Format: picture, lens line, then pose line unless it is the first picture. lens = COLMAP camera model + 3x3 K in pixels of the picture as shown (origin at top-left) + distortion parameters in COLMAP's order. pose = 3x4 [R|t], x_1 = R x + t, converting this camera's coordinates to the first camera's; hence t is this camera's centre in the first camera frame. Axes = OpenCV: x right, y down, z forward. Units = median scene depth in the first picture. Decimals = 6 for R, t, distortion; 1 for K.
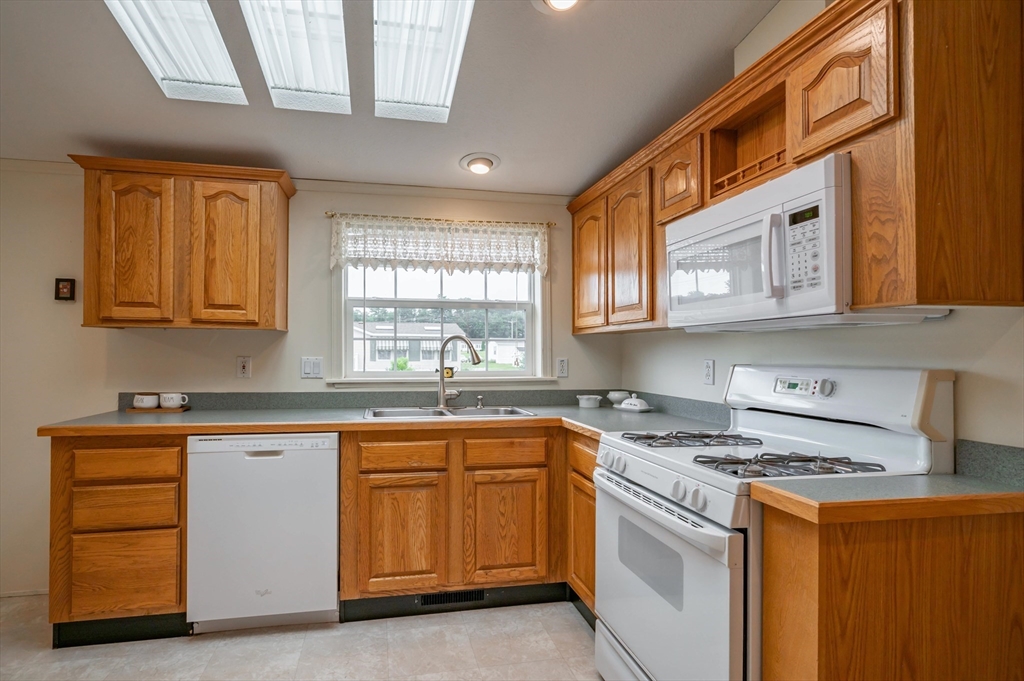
lens RADIAL K [[497.1, 0, 515.3], [0, 497.1, 349.4], [0, 0, 1]] dist [-0.004118, 0.001653]
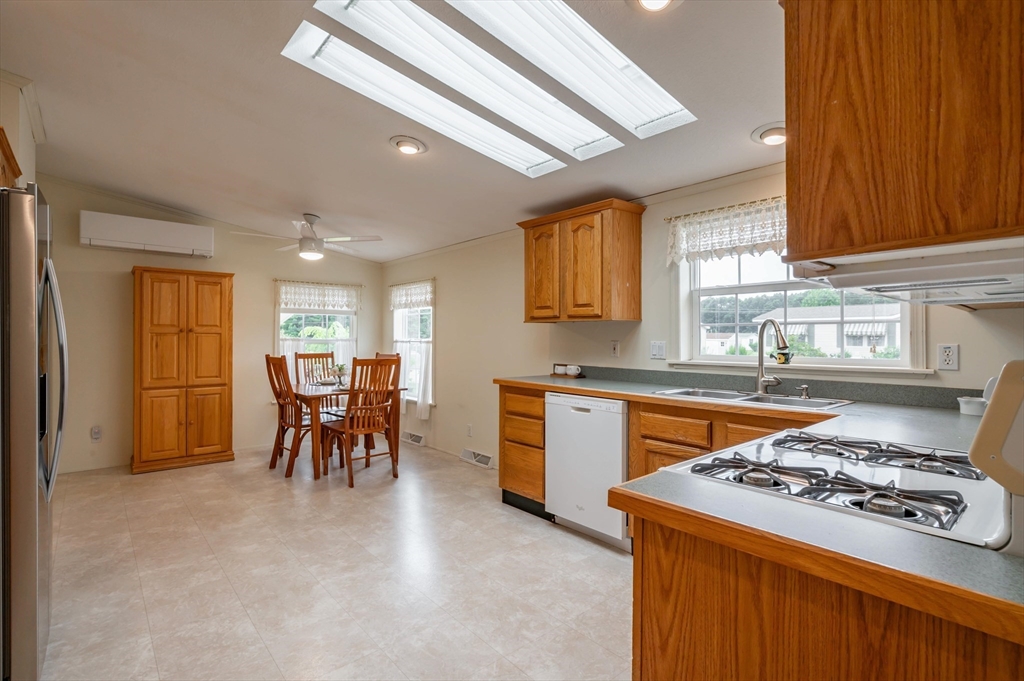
lens RADIAL K [[497.1, 0, 535.6], [0, 497.1, 340.2], [0, 0, 1]] dist [-0.004118, 0.001653]
pose [[0.513912, -0.000297, -0.857843, 0.594616], [0.006672, 0.999971, 0.003650, 0.007311], [0.857817, -0.007599, 0.513899, 0.159283]]
